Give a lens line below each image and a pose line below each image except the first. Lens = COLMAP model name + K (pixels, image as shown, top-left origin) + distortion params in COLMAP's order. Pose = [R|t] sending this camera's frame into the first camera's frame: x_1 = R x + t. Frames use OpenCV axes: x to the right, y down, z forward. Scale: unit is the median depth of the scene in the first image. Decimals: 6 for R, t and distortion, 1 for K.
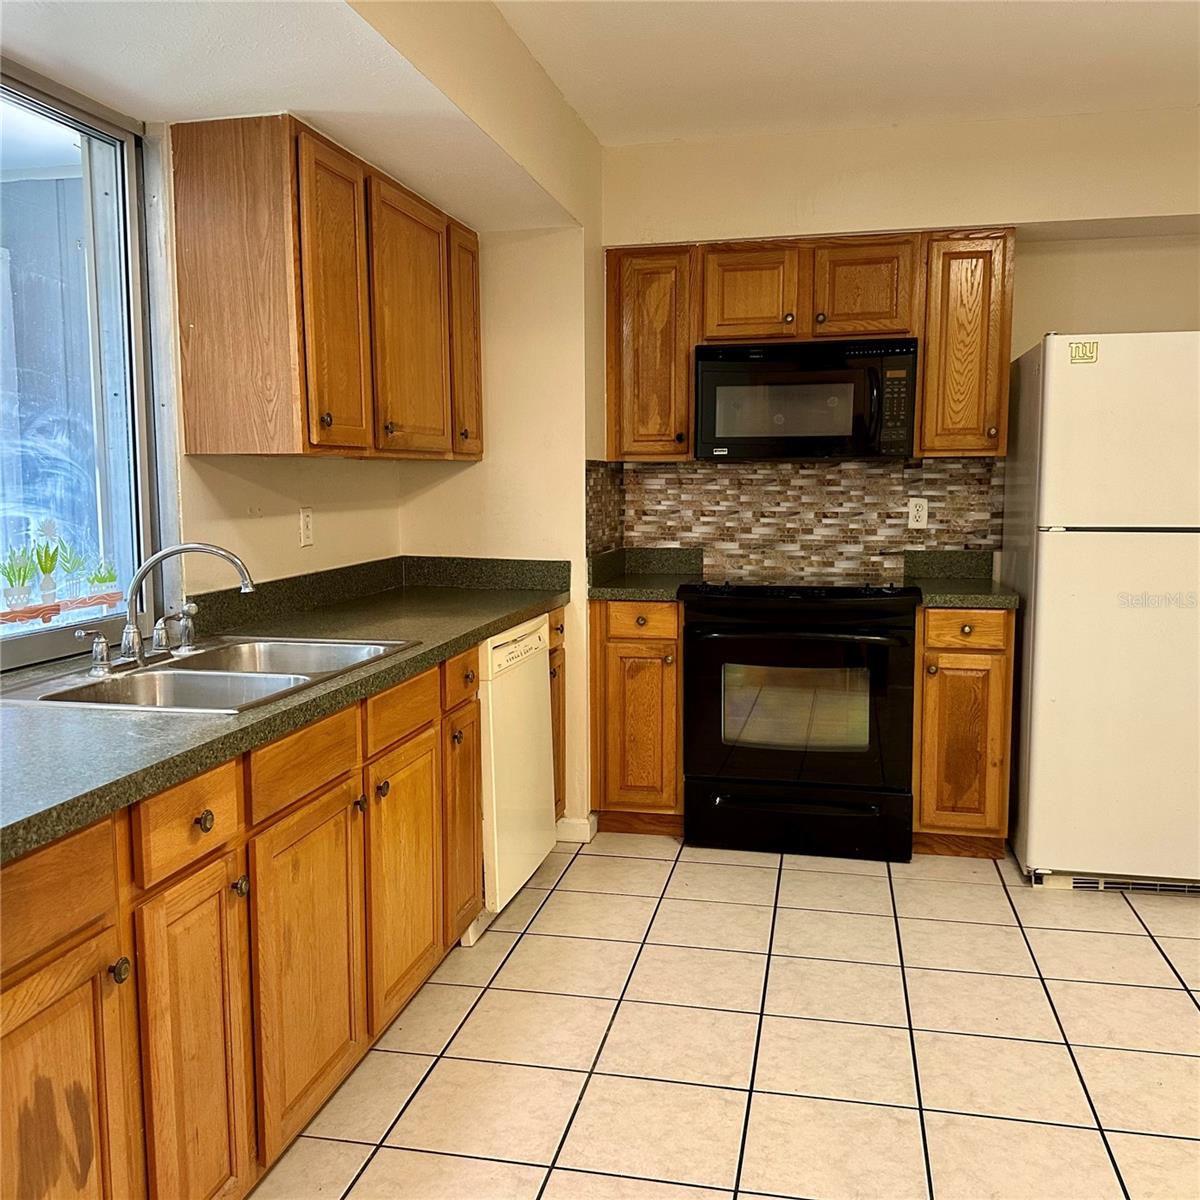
lens RADIAL K [[1111.6, 0, 601.4], [0, 1111.6, 600.9], [0, 0, 1]] dist [0.090669, -0.113718]
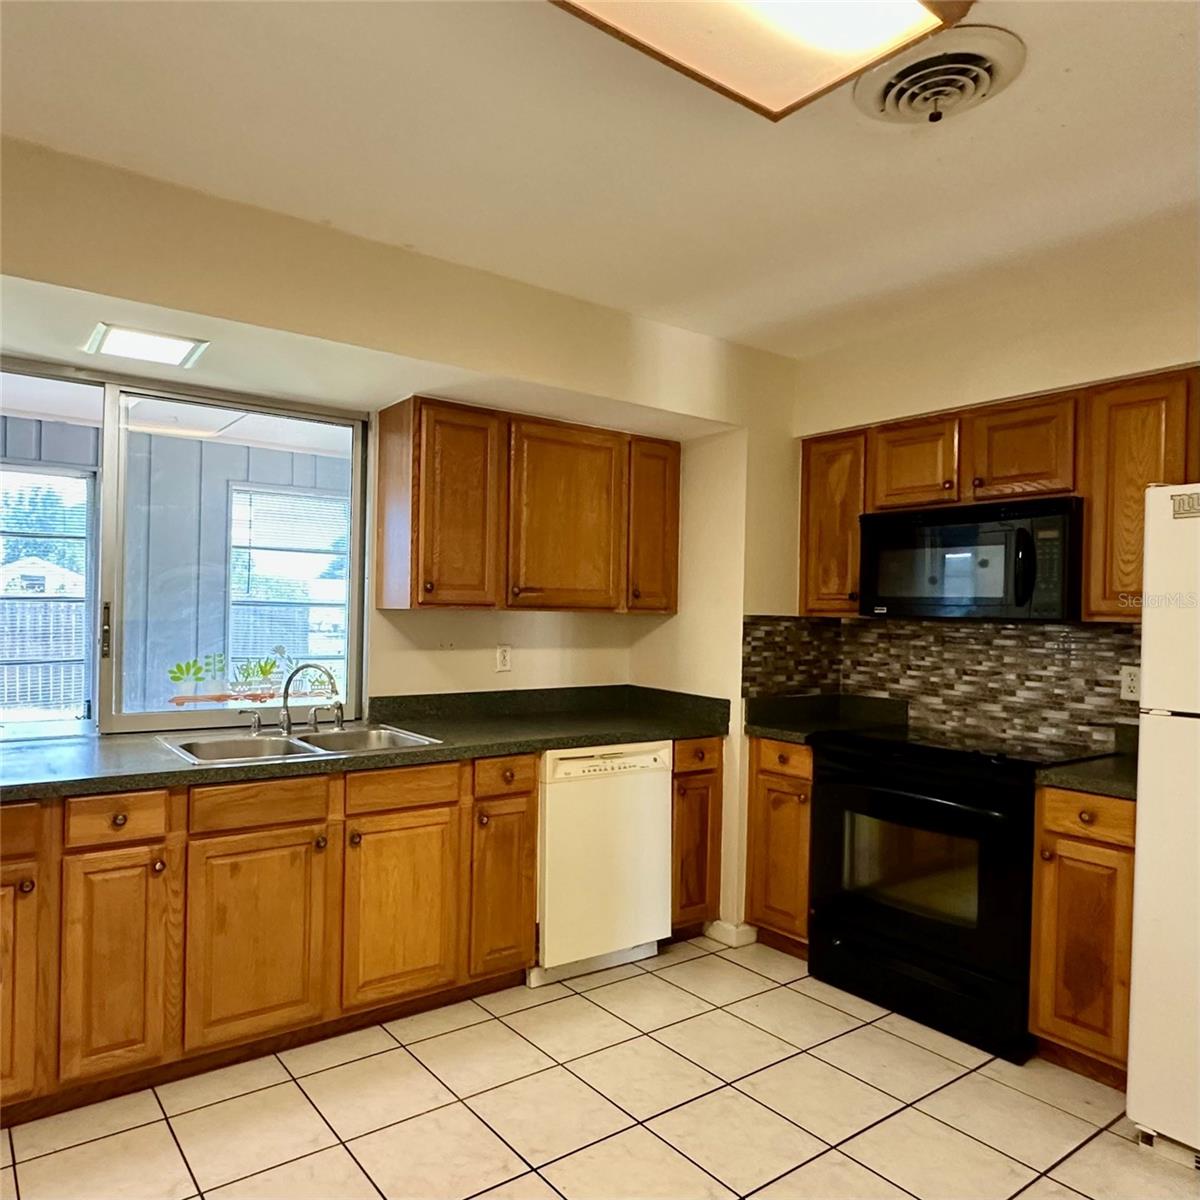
lens RADIAL K [[865.1, 0, 537.6], [0, 865.1, 613.8], [0, 0, 1]] dist [-0.008029, 0.005142]
pose [[0.732599, 0.022952, -0.680273, 0.439924], [-0.099720, 0.992267, -0.073911, -0.037615], [0.673316, 0.121984, 0.729222, 0.178667]]
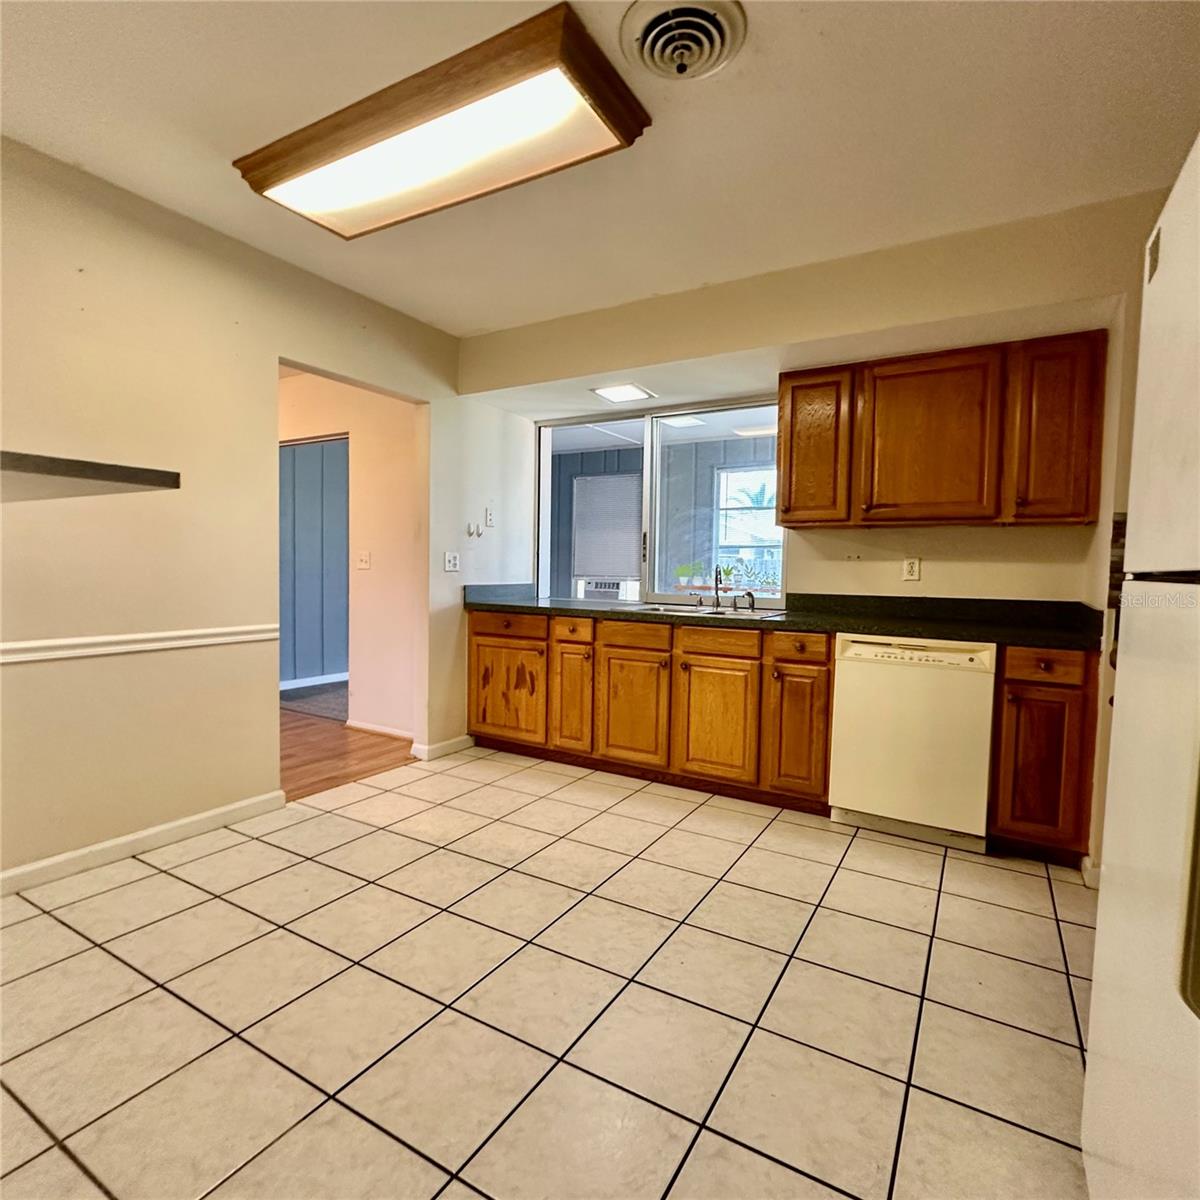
lens RADIAL K [[654.6, 0, 596.3], [0, 654.6, 600.9], [0, 0, 1]] dist [-0.002541, 0.000559]
pose [[-0.316437, 0.046702, -0.947463, 0.693573], [-0.123152, 0.988312, 0.089847, -0.041023], [0.940585, 0.145113, -0.306988, 0.731102]]
